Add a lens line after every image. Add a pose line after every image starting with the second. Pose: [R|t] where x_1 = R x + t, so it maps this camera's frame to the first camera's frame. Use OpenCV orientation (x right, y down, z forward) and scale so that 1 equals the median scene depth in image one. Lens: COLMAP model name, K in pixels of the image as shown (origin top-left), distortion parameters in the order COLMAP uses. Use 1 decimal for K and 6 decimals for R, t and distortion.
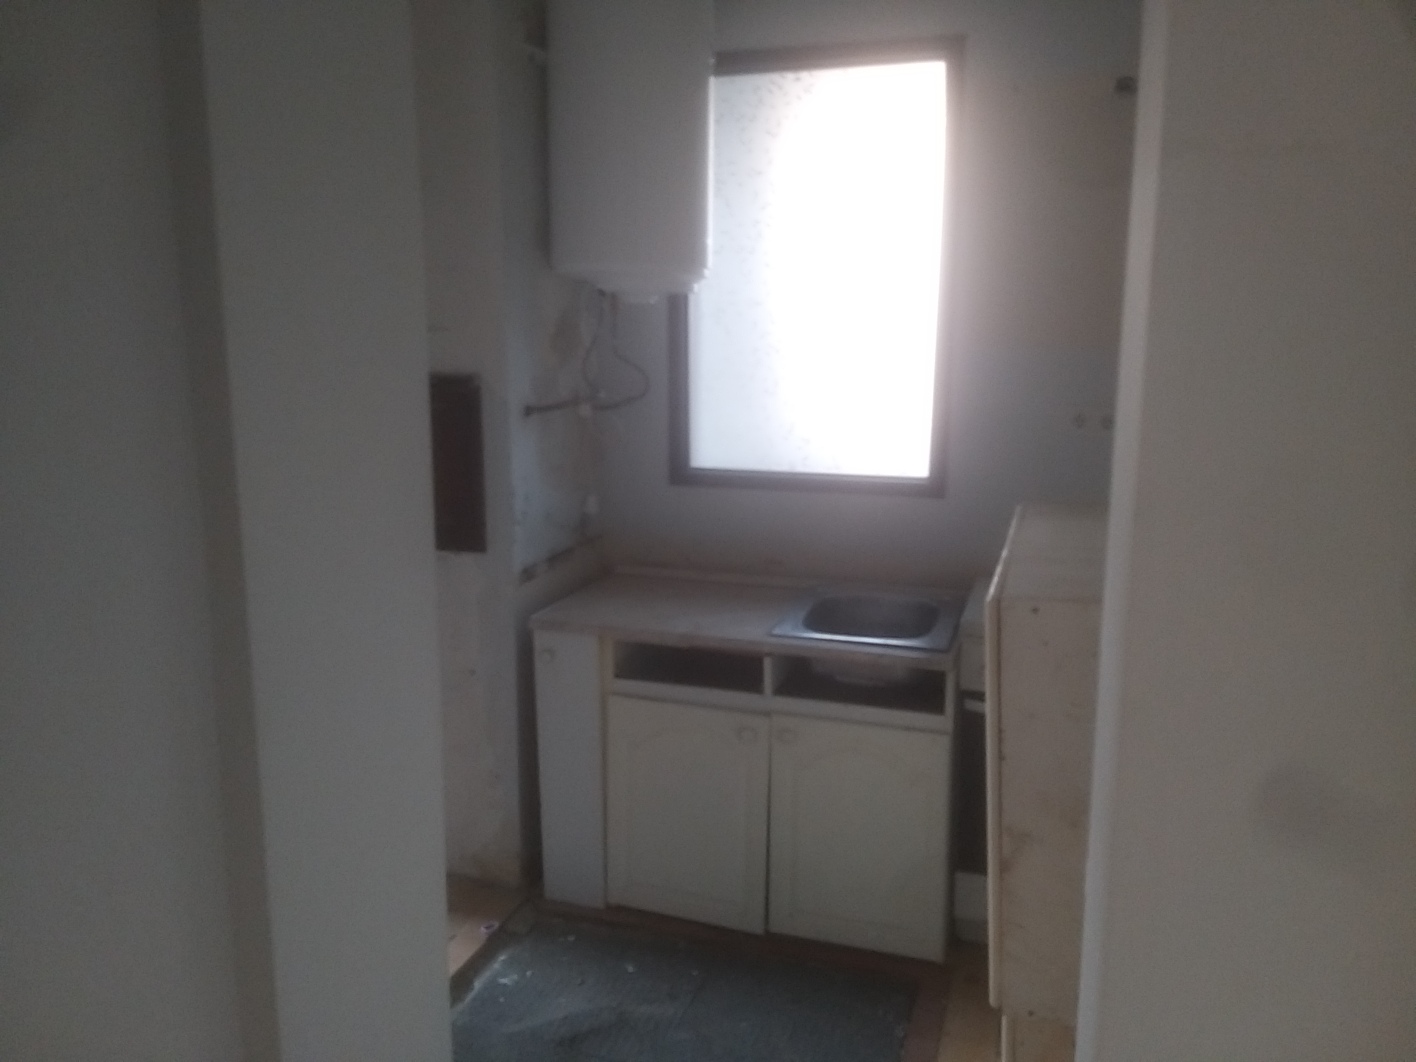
lens RADIAL K [[1103.6, 0, 708.0], [0, 1103.6, 531.0], [0, 0, 1]] dist [0.063810, -0.173534]
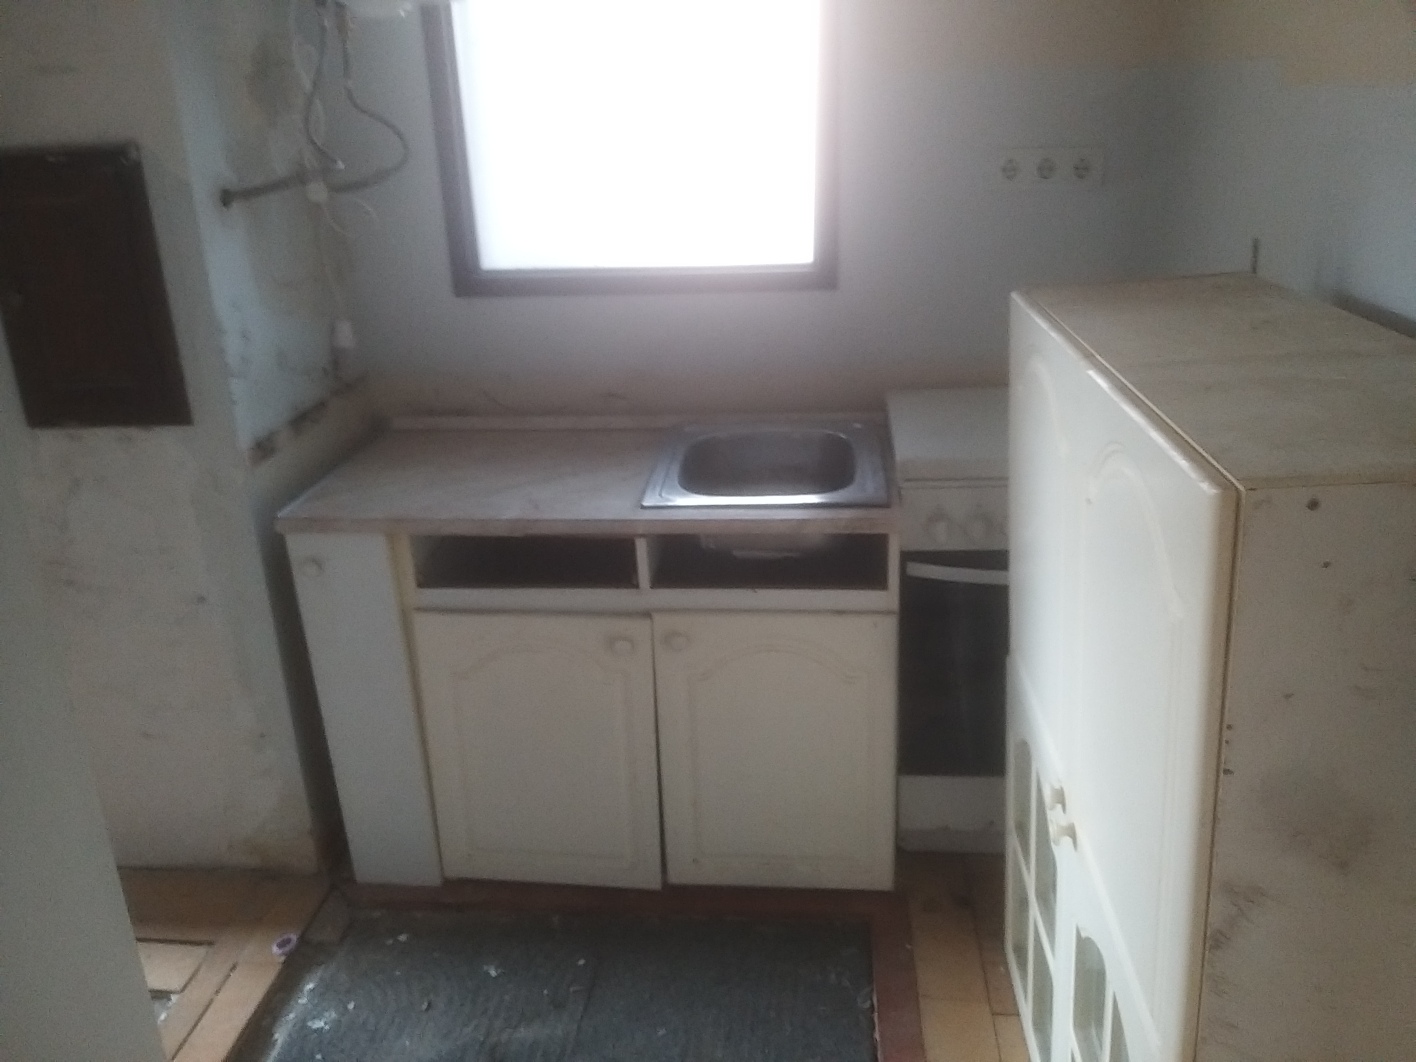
lens RADIAL K [[1103.6, 0, 708.0], [0, 1103.6, 531.0], [0, 0, 1]] dist [0.063810, -0.173534]
pose [[0.973538, -0.116293, 0.196721, -0.040228], [0.079195, 0.979176, 0.186928, -0.017636], [-0.214363, -0.166403, 0.962475, 0.297848]]
